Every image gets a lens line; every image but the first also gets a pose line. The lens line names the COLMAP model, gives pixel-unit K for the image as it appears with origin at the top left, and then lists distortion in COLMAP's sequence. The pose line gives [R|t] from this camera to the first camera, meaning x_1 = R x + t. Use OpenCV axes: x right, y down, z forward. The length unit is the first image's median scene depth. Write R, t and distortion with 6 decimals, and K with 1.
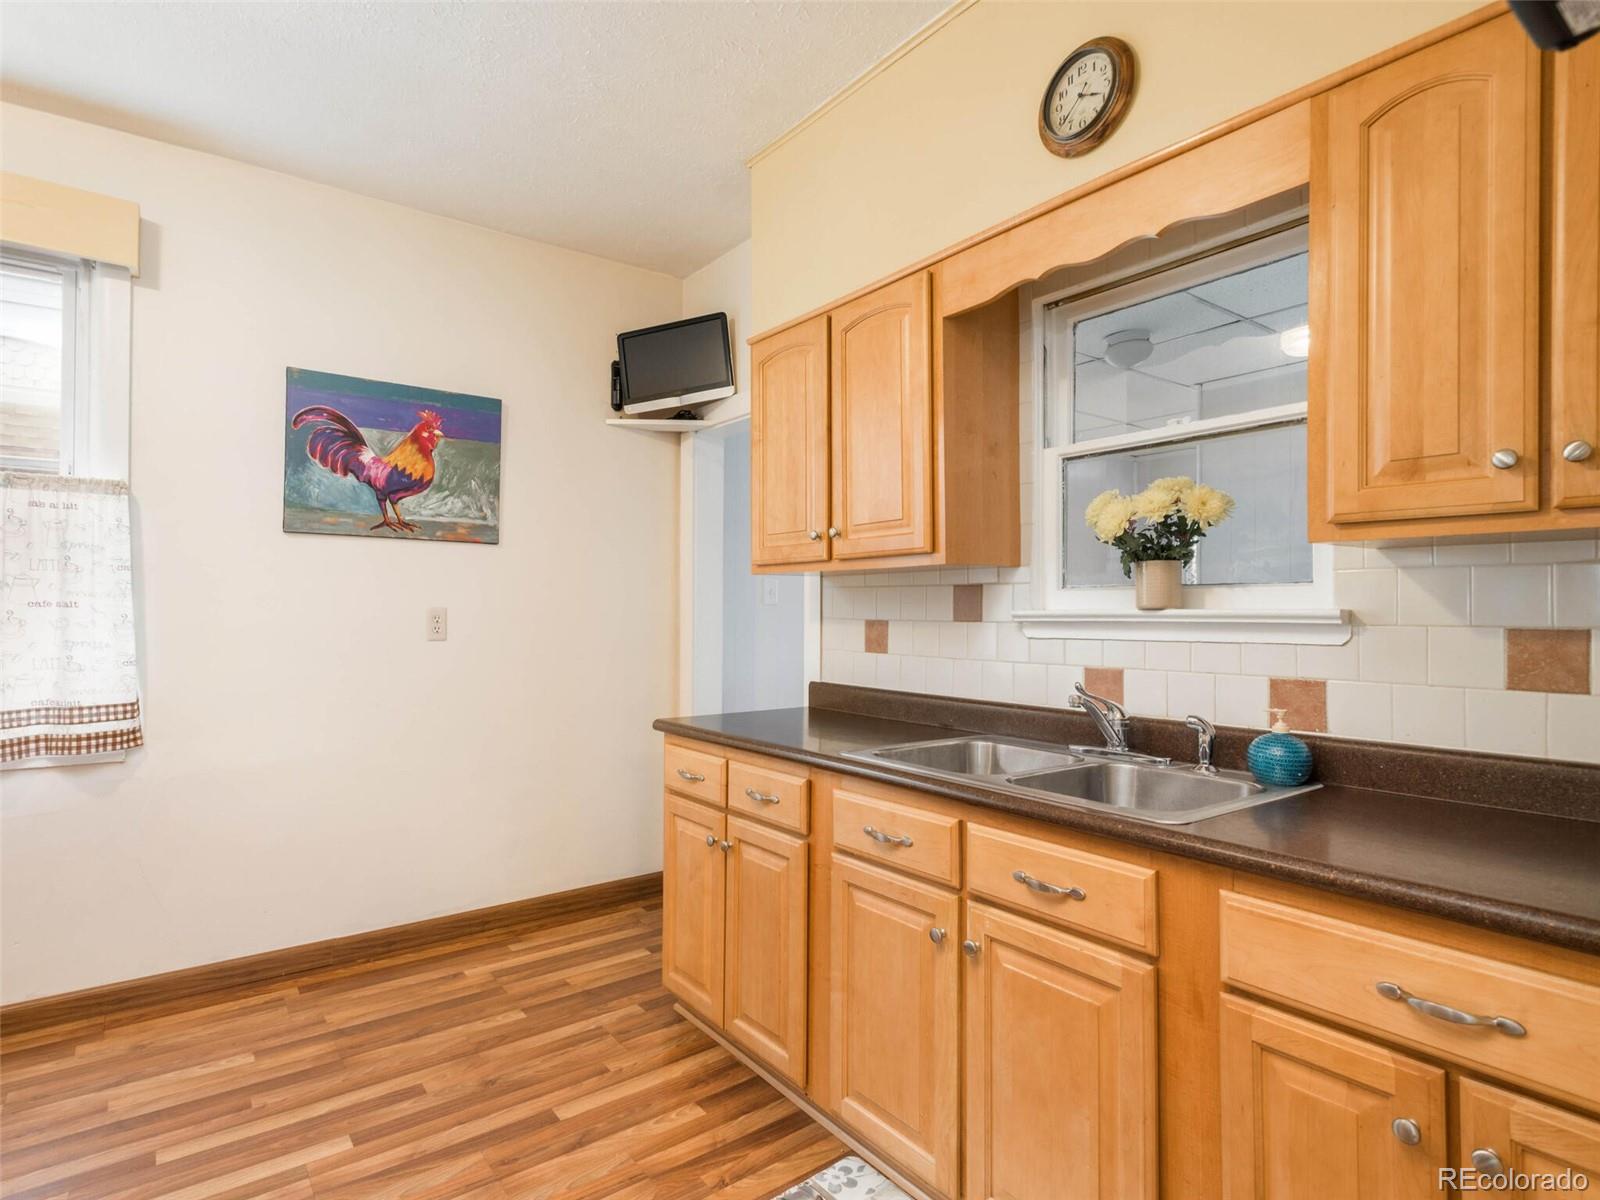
lens RADIAL K [[842.7, 0, 789.9], [0, 842.7, 603.1], [0, 0, 1]] dist [0.012914, -0.001436]
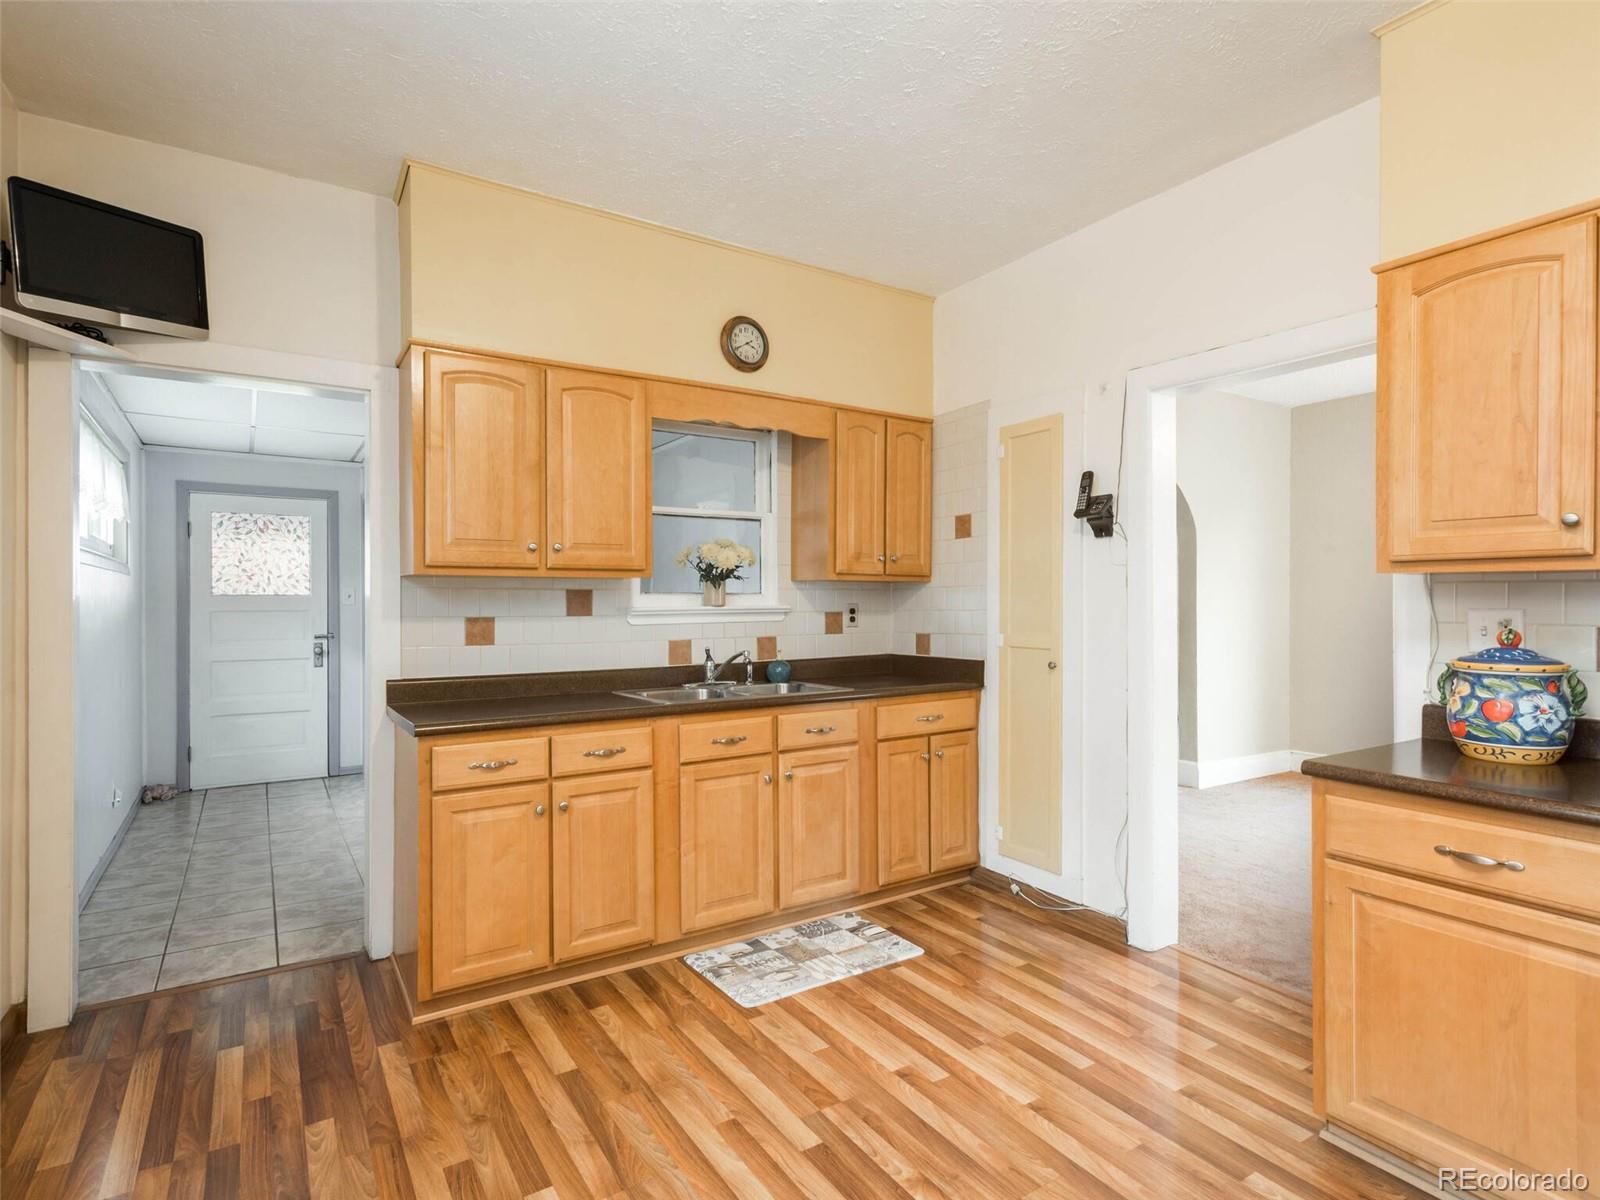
lens RADIAL K [[842.7, 0, 789.9], [0, 842.7, 603.1], [0, 0, 1]] dist [0.012914, -0.001436]
pose [[0.080682, -0.006146, 0.996721, -1.381024], [-0.006414, 0.999957, 0.006686, -0.013169], [-0.996719, -0.006933, 0.080639, 0.645032]]
